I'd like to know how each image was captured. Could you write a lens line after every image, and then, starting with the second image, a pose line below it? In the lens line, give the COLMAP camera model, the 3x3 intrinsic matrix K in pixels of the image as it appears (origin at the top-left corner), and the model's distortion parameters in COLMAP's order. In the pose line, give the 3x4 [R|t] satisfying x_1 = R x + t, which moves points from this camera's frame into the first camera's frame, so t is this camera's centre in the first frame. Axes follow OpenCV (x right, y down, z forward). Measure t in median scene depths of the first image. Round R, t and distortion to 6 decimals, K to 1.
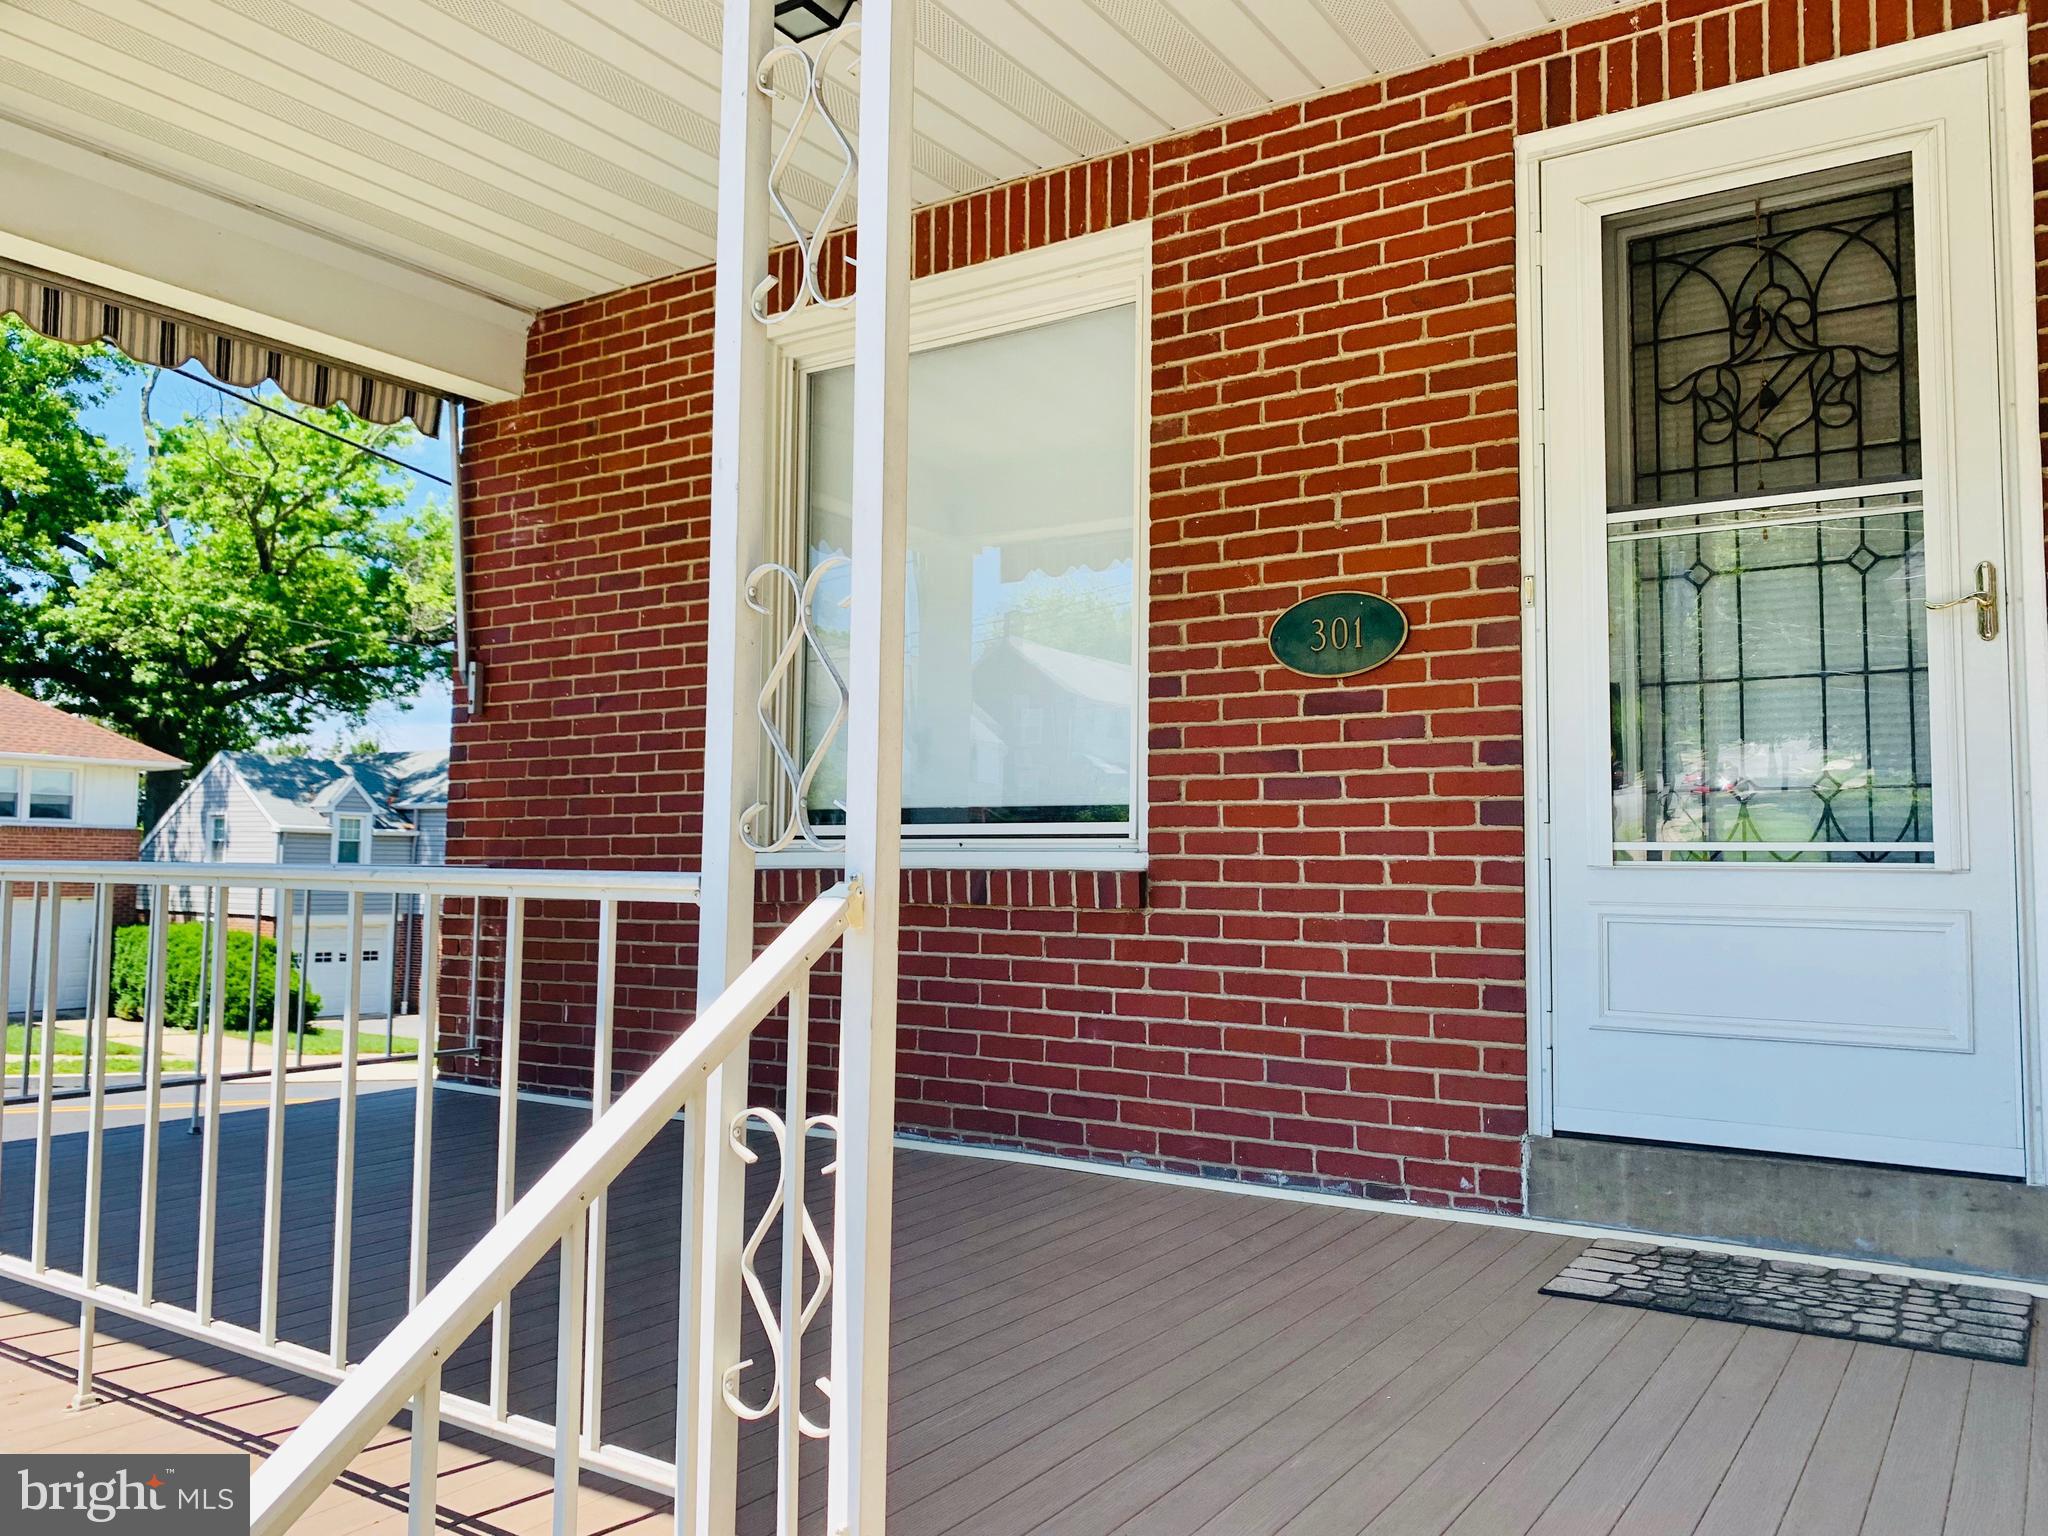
lens RADIAL K [[1515.3, 0, 1049.0], [0, 1515.3, 771.6], [0, 0, 1]] dist [0.042691, -0.044043]
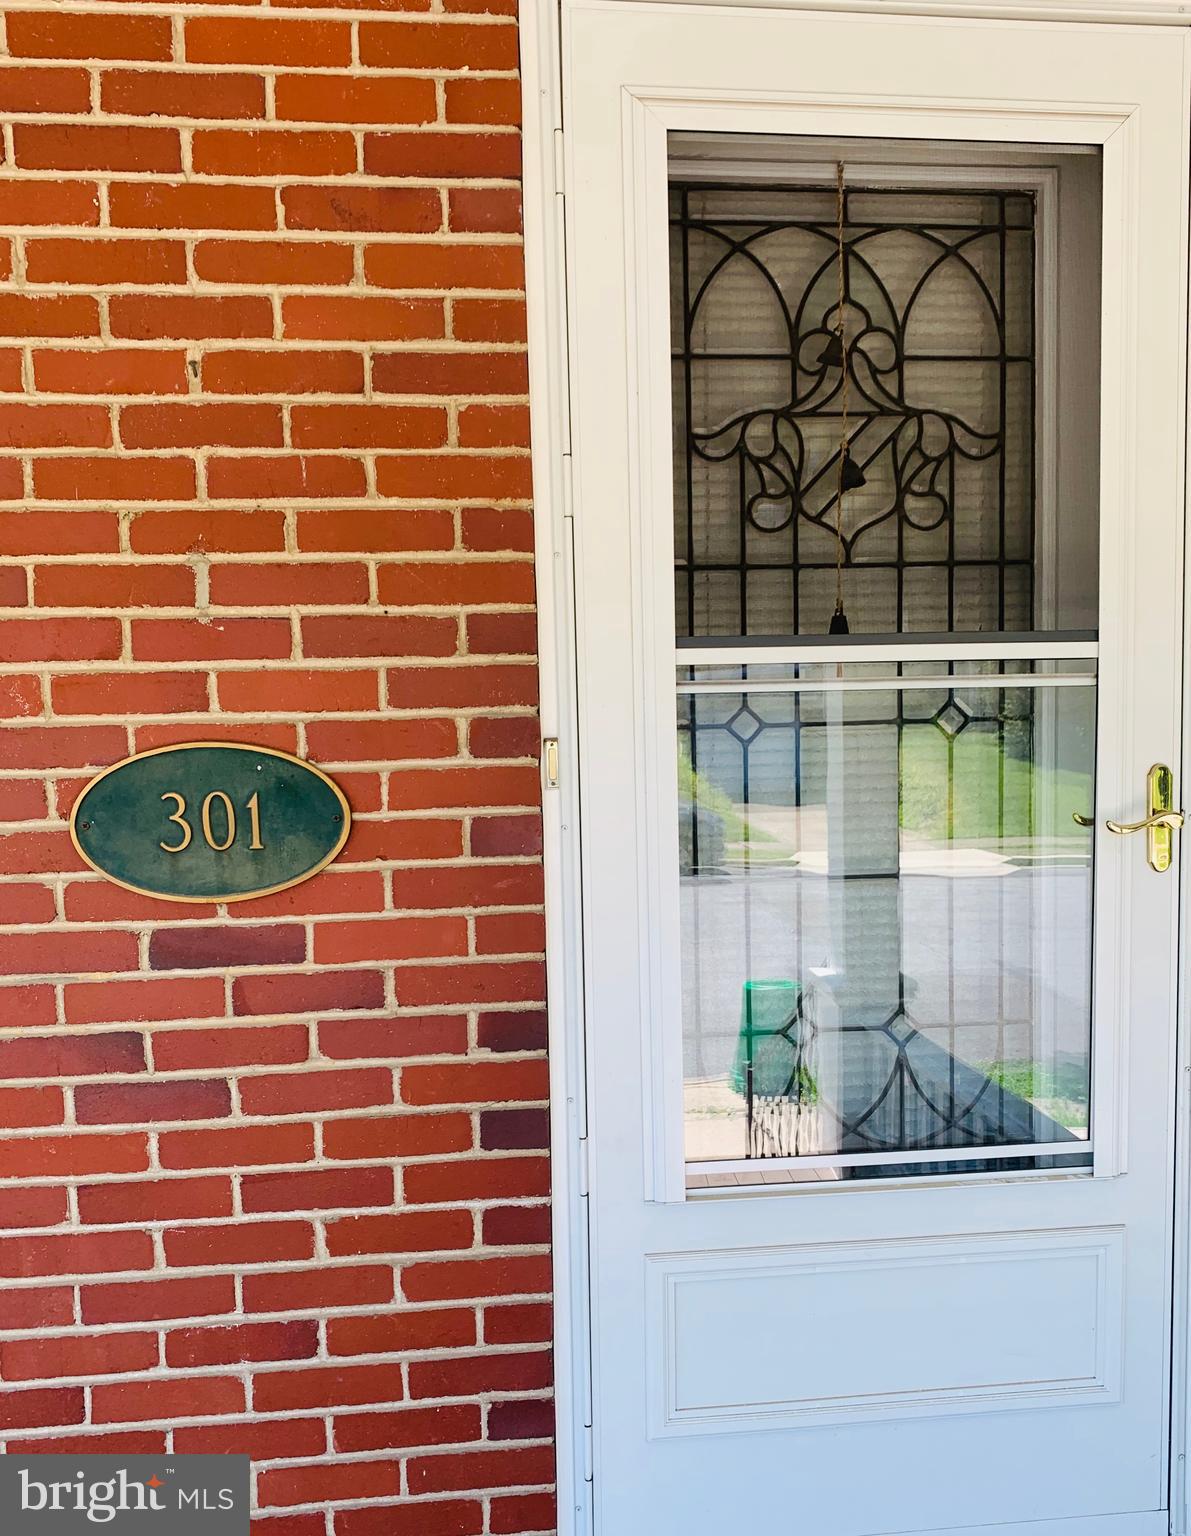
lens RADIAL K [[1237.8, 0, 596.0], [0, 1237.8, 798.4], [0, 0, 1]] dist [0.119045, -0.238866]
pose [[0.792946, -0.072870, 0.604919, 0.028957], [-0.014640, 0.990257, 0.138481, -0.169989], [-0.609116, -0.118664, 0.784153, 0.588468]]
